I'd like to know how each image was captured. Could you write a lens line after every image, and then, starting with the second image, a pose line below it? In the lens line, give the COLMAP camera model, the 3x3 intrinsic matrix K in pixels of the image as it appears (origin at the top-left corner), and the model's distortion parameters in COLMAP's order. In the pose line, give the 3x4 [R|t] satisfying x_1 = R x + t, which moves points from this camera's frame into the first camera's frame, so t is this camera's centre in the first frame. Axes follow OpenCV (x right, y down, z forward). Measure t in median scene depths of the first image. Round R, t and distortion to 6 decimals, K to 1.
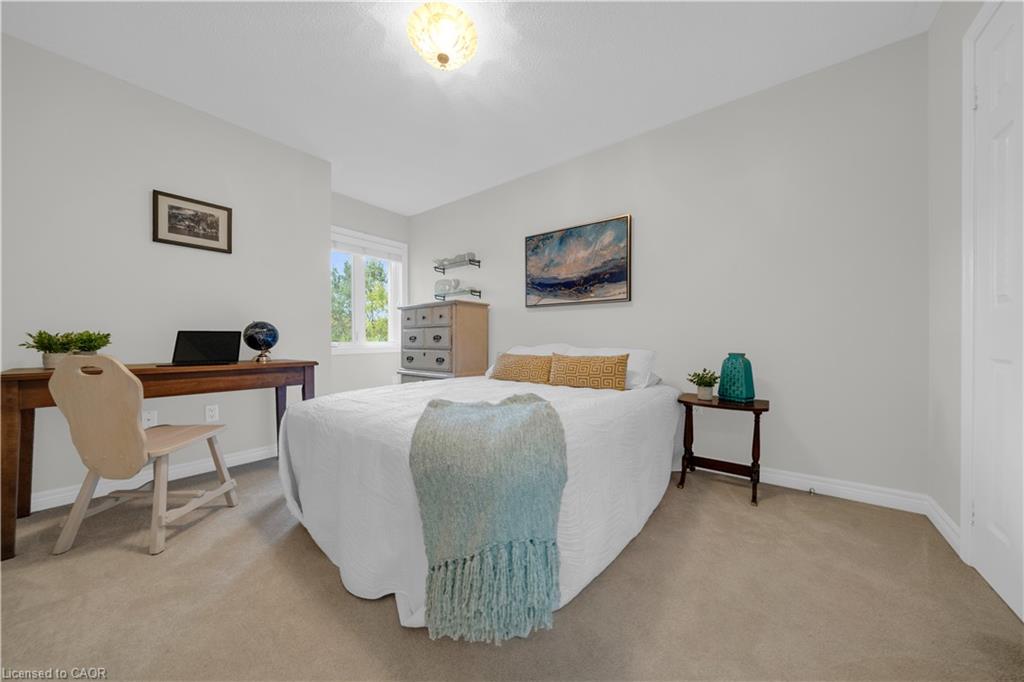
lens RADIAL K [[348.2, 0, 514.4], [0, 348.2, 342.7], [0, 0, 1]] dist [-0.007415, -0.000274]
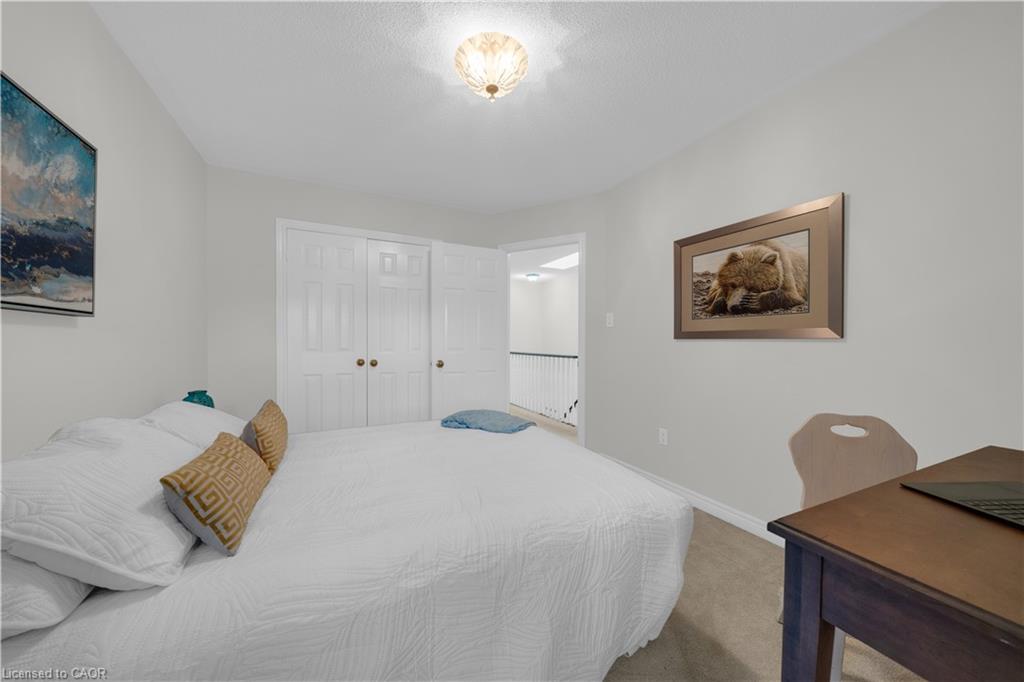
lens RADIAL K [[348.2, 0, 514.4], [0, 348.2, 342.7], [0, 0, 1]] dist [-0.007415, -0.000274]
pose [[-0.891790, -0.000769, 0.452448, -0.194286], [0.003205, 0.999963, 0.008015, -0.037338], [-0.452438, 0.008598, -0.891755, 0.512411]]
